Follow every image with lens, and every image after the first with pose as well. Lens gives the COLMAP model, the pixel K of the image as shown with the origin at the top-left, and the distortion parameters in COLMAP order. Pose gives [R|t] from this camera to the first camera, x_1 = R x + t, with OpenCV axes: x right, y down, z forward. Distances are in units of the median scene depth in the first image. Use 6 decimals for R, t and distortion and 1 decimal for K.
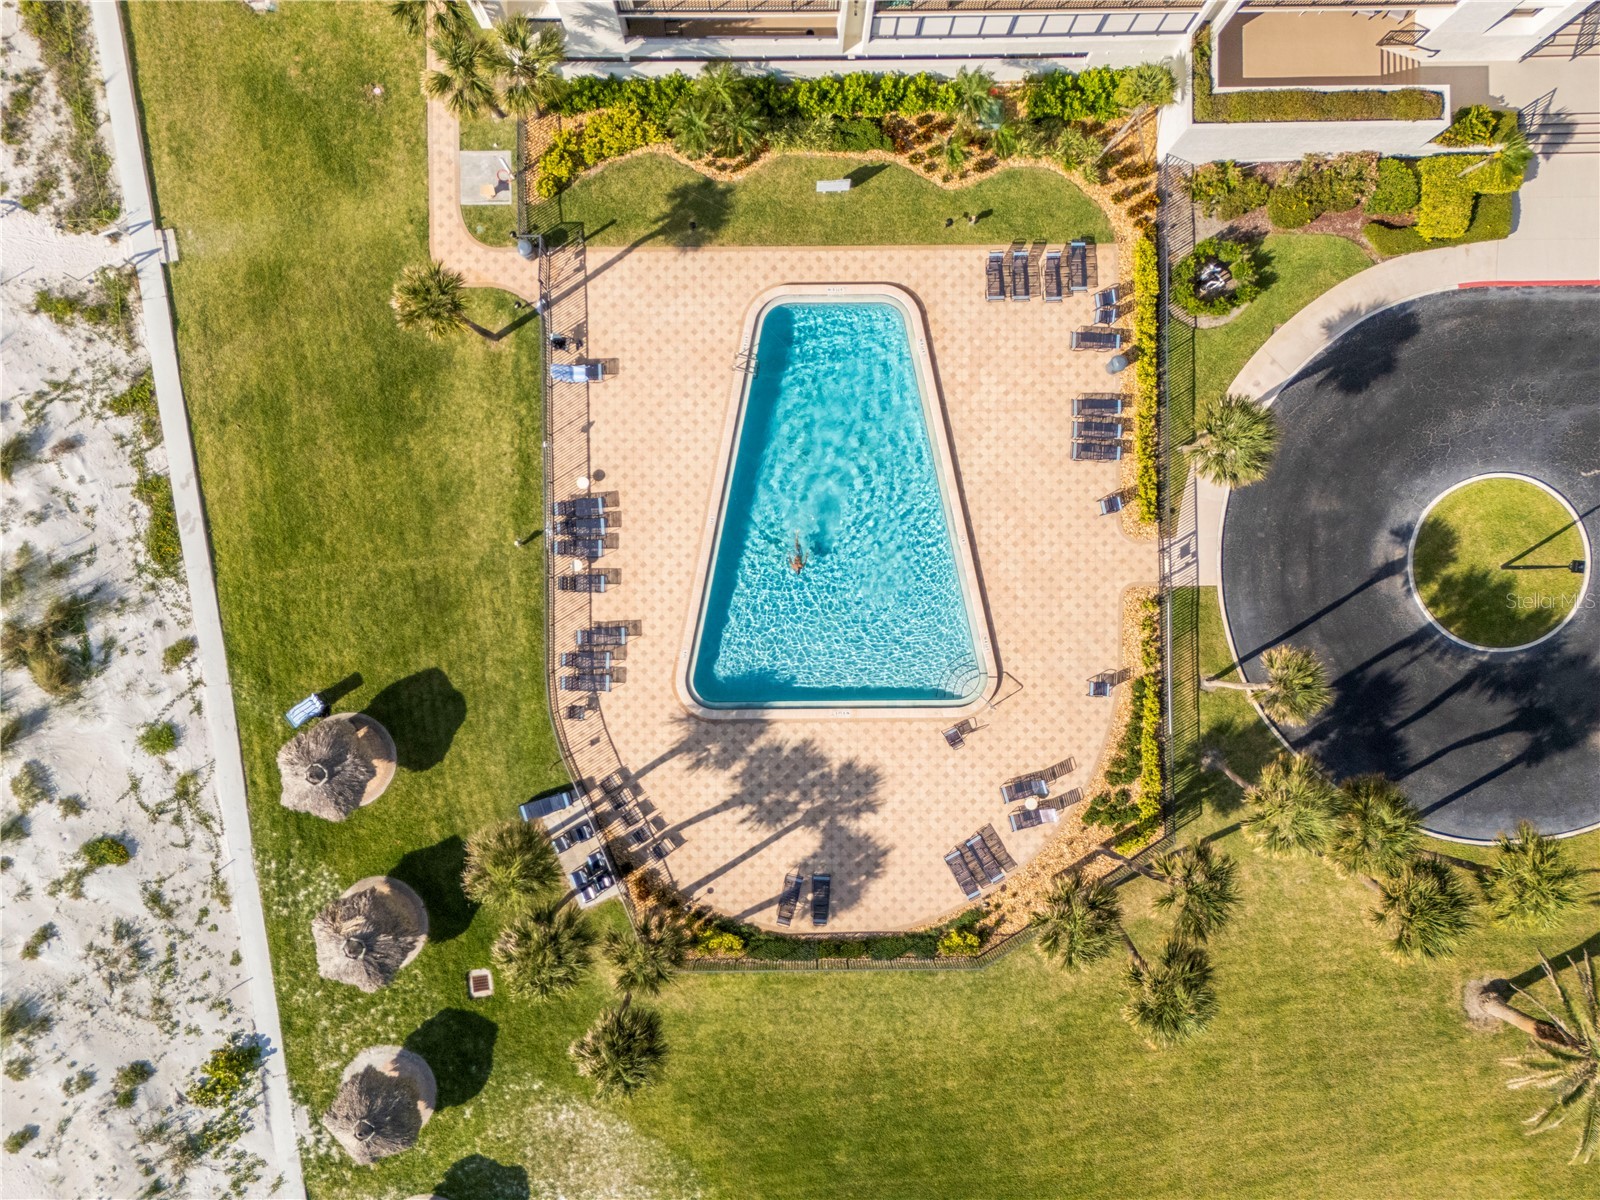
lens RADIAL K [[1173.8, 0, 800.6], [0, 1173.8, 609.5], [0, 0, 1]] dist [0.085465, -0.073550]
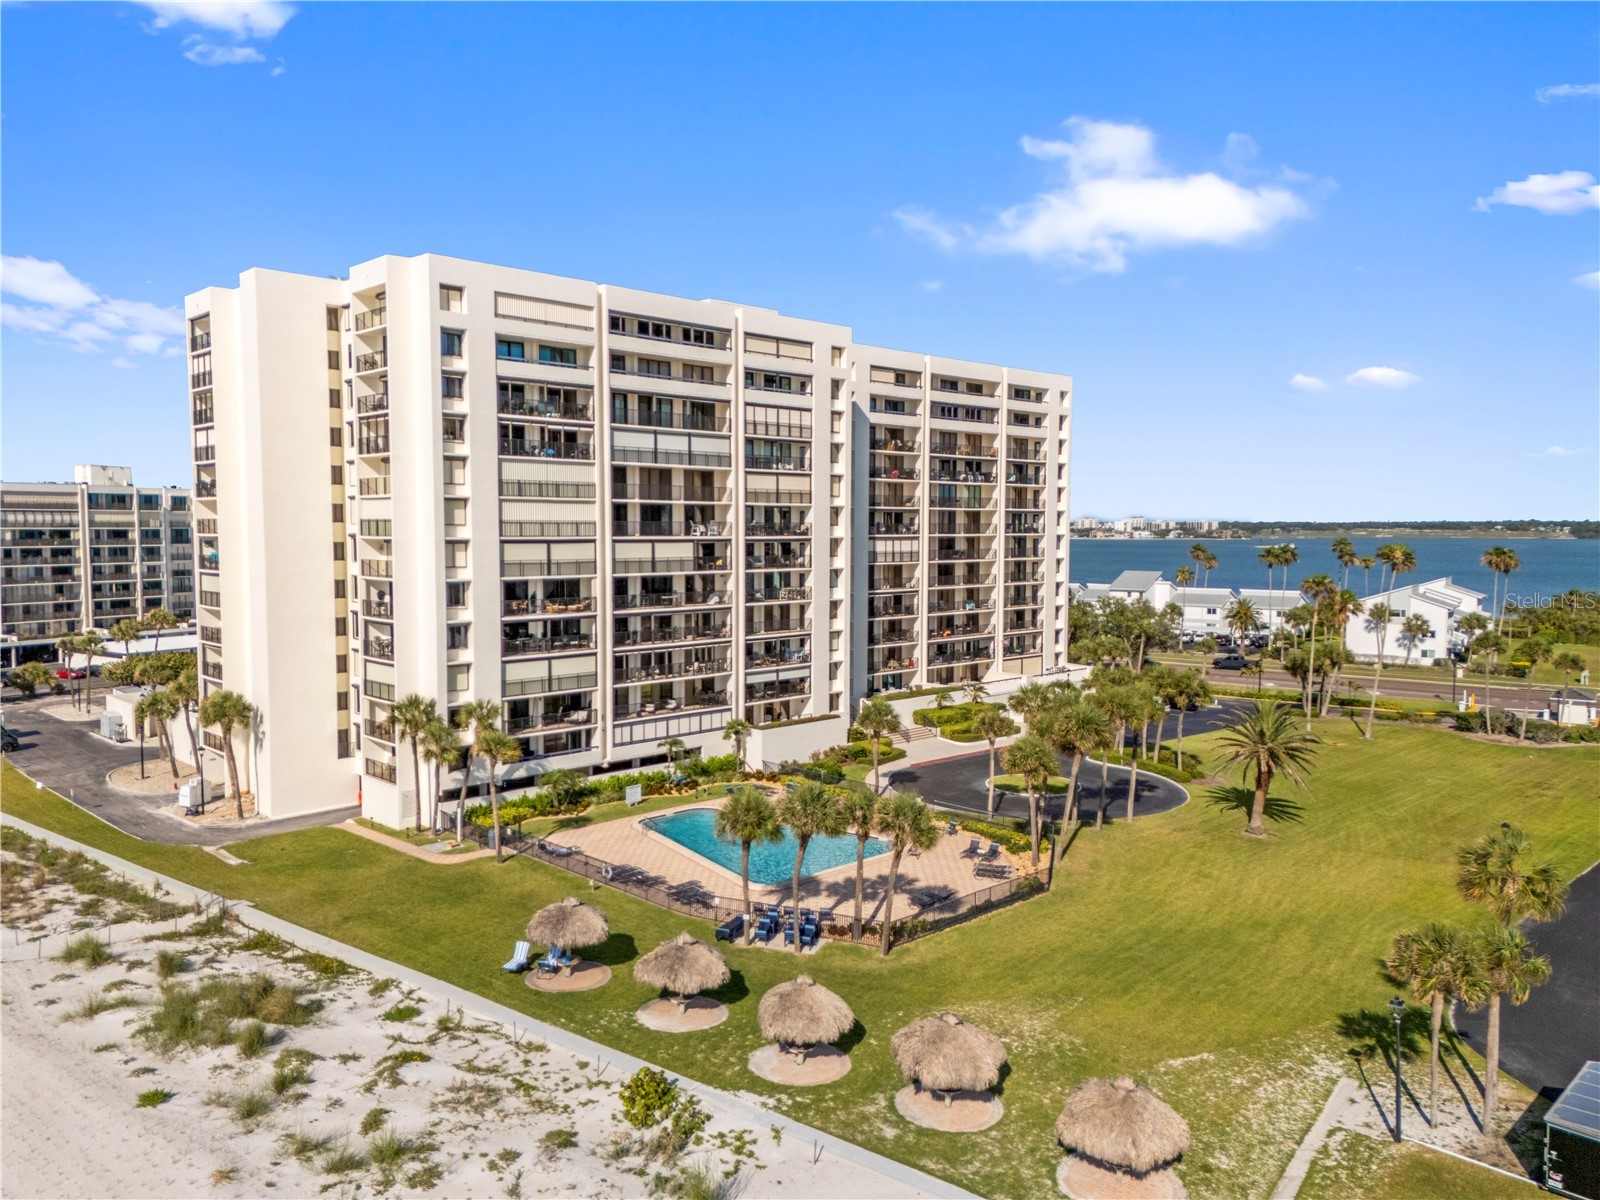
lens RADIAL K [[1173.8, 0, 800.6], [0, 1173.8, 609.5], [0, 0, 1]] dist [0.085465, -0.073550]
pose [[0.729510, -0.058095, 0.681499, -0.963740], [0.683928, 0.050824, -0.727777, 1.070730], [0.007644, 0.997016, 0.076809, 0.576314]]
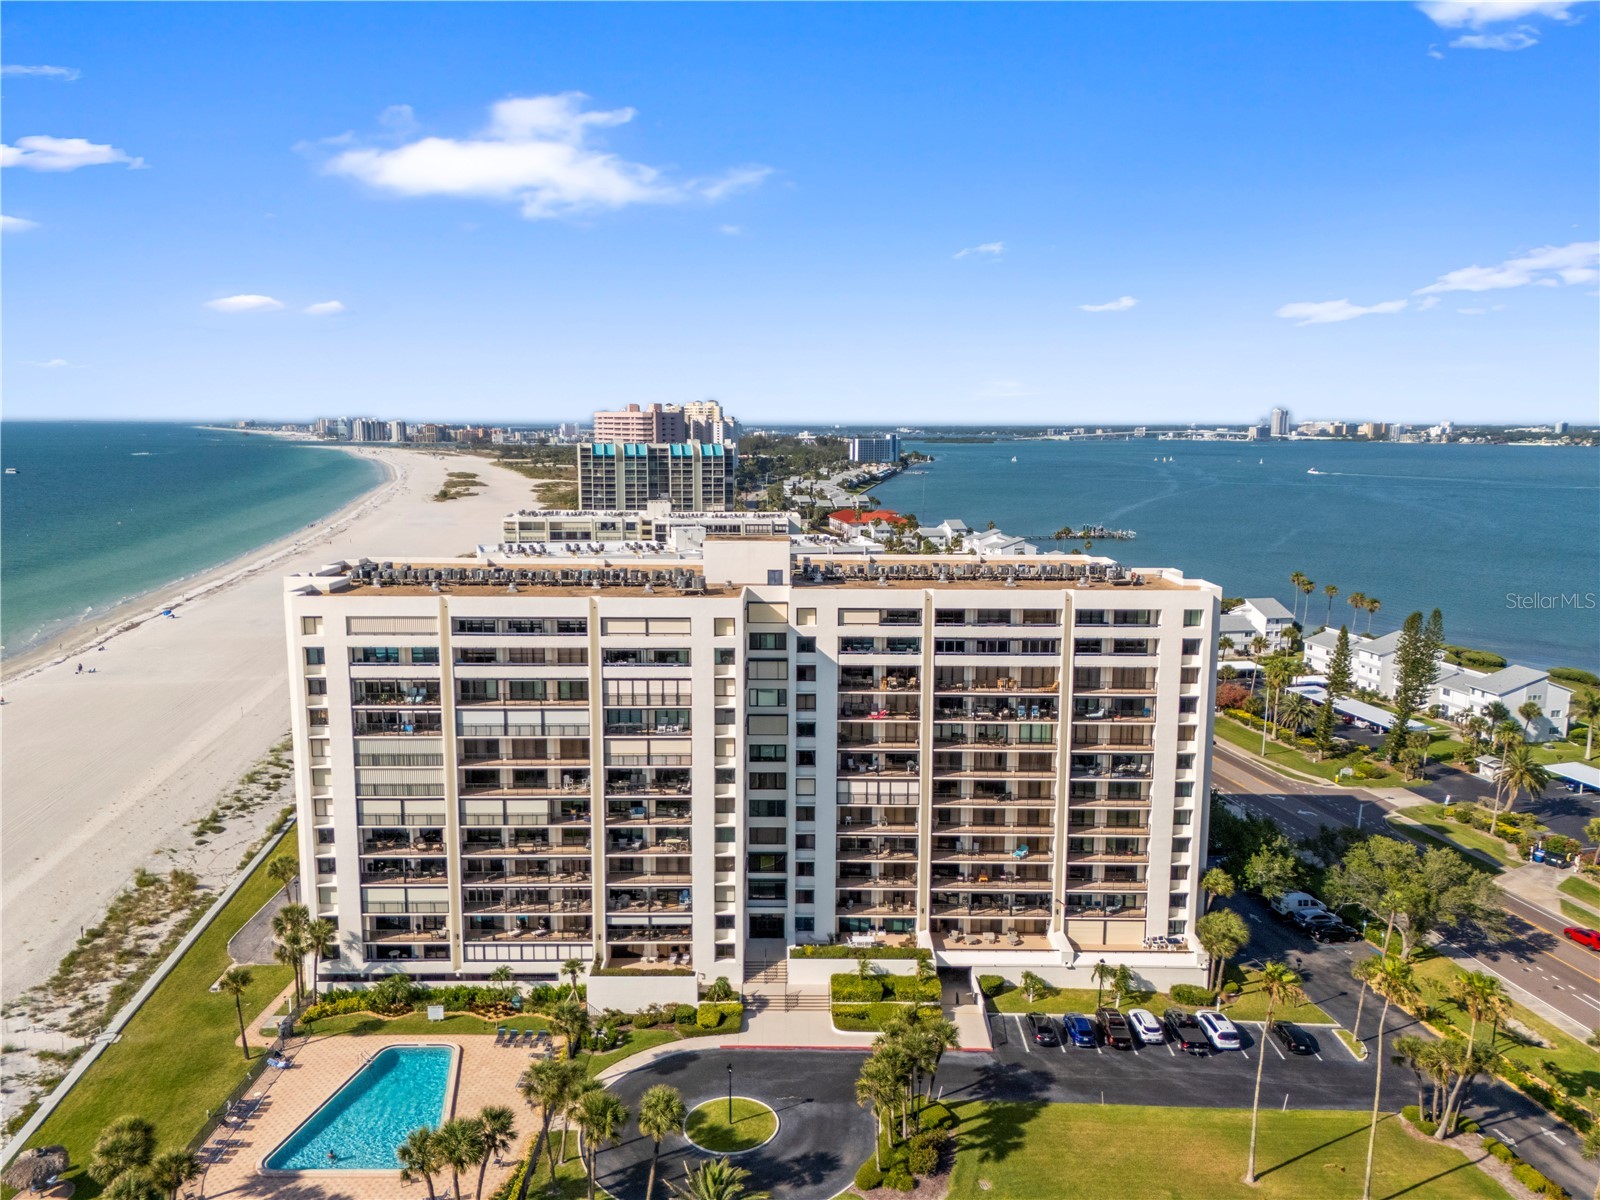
lens RADIAL K [[1173.8, 0, 800.6], [0, 1173.8, 609.5], [0, 0, 1]] dist [0.085465, -0.073550]
pose [[0.999893, -0.006459, -0.013136, 0.728885], [-0.011979, 0.154698, -0.987889, 1.682326], [0.008413, 0.987941, 0.154604, -0.080320]]
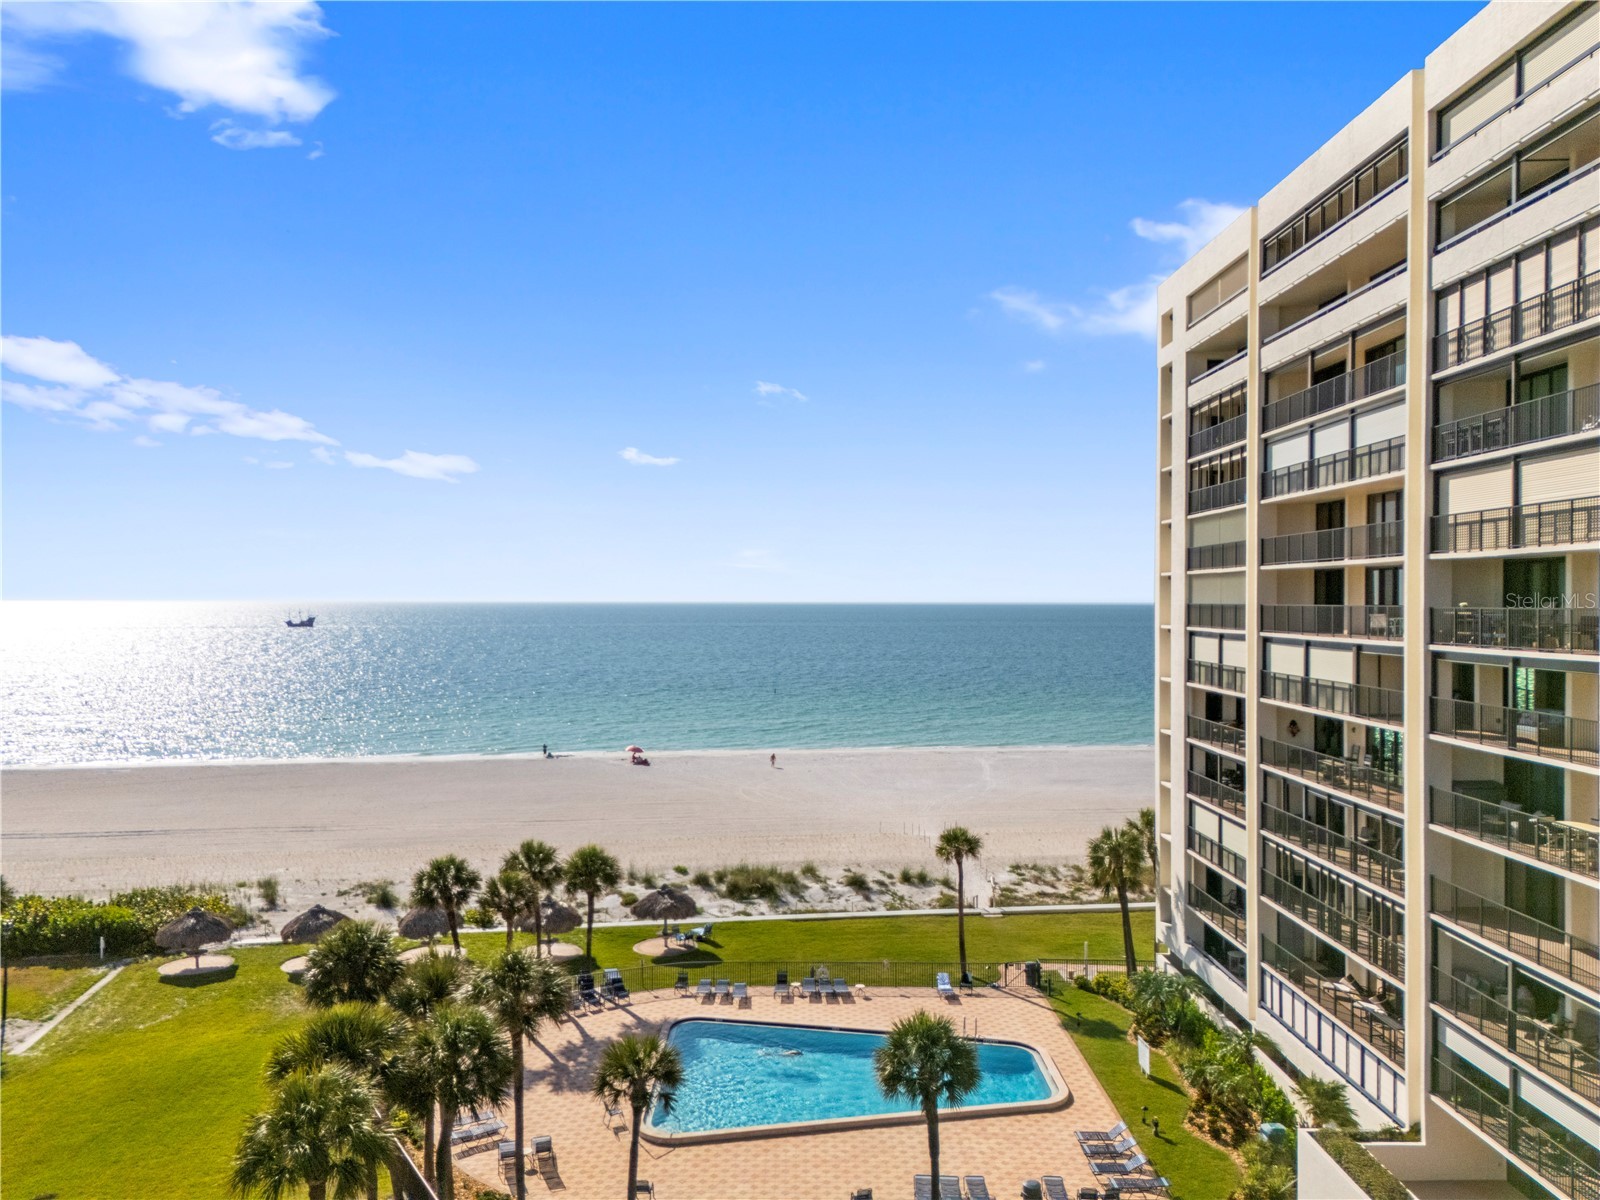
lens RADIAL K [[1173.8, 0, 800.6], [0, 1173.8, 609.5], [0, 0, 1]] dist [0.085465, -0.073550]
pose [[-0.003993, -0.002082, -0.999990, 1.095292], [-0.999983, -0.004348, 0.004002, -0.045822], [-0.004356, 0.999988, -0.002065, 0.585622]]
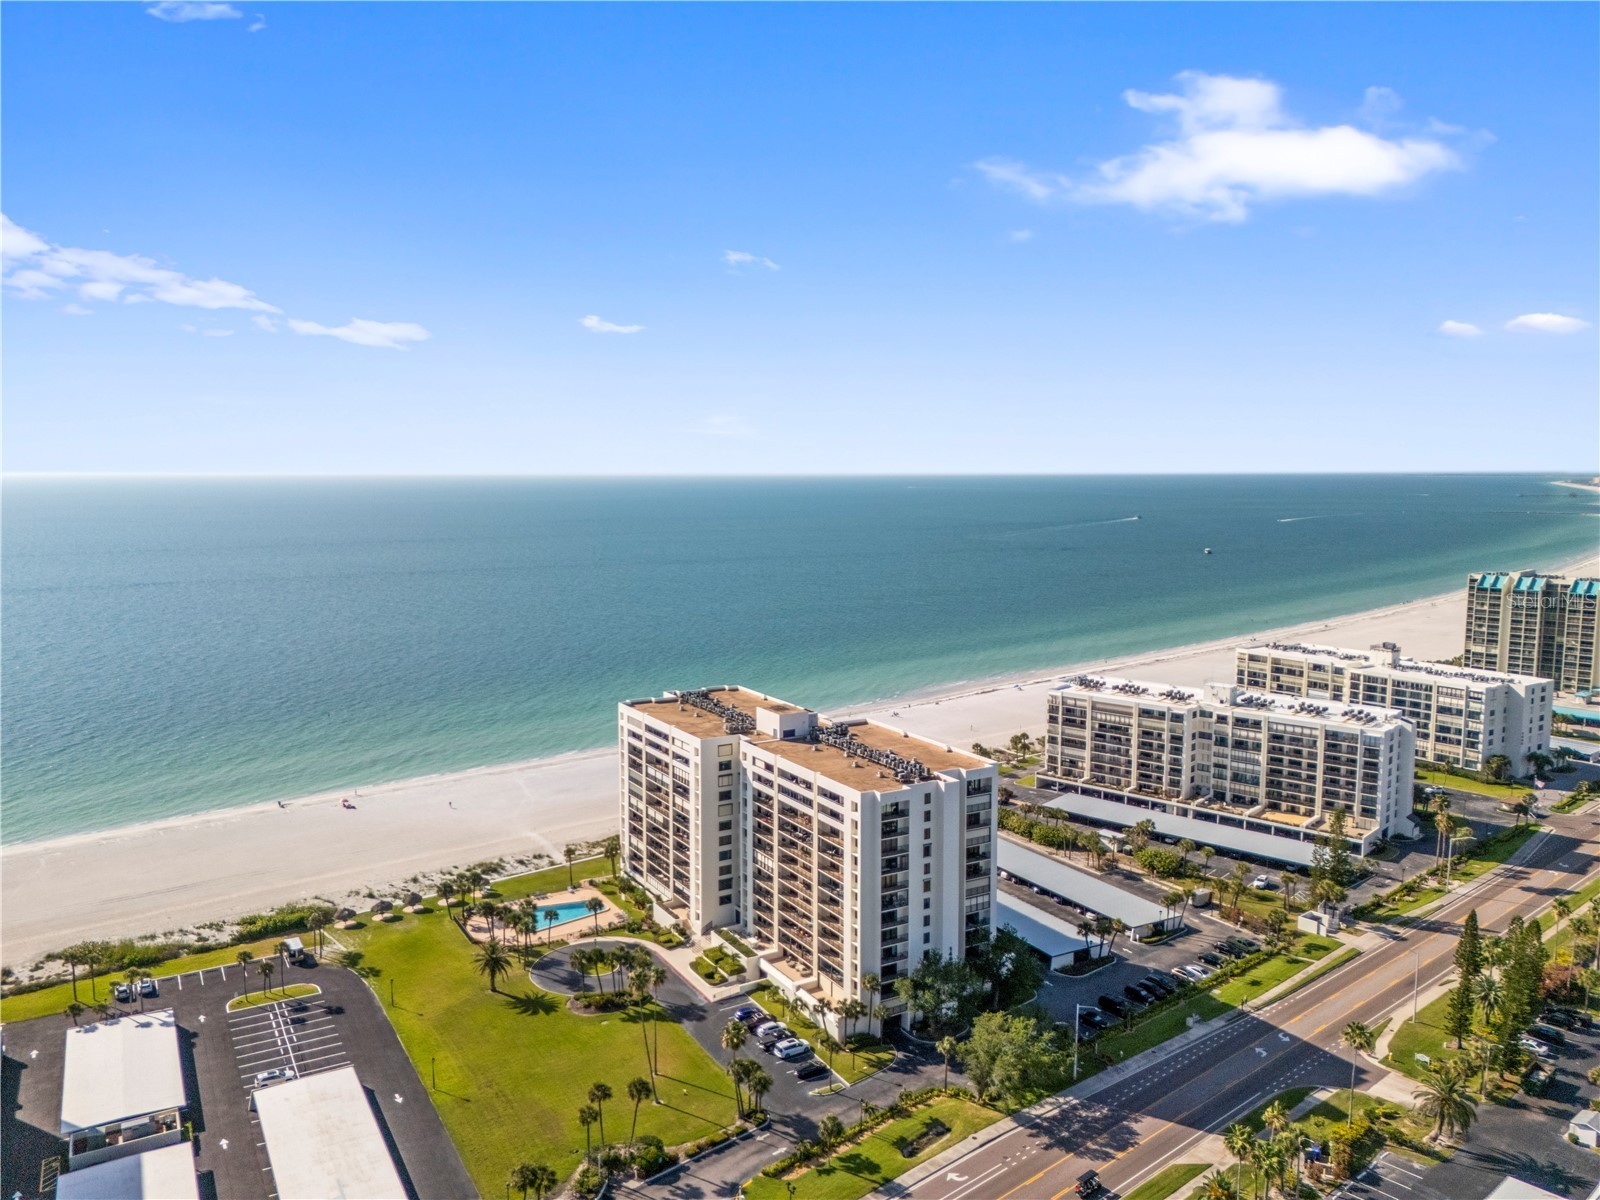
lens RADIAL K [[1185.2, 0, 796.8], [0, 1185.2, 593.7], [0, 0, 1]] dist [0.110336, -0.140640]
pose [[0.488878, 0.080499, -0.868630, 4.559539], [-0.872339, 0.050553, -0.486280, 1.358184], [0.004767, 0.995472, 0.094937, -0.727443]]
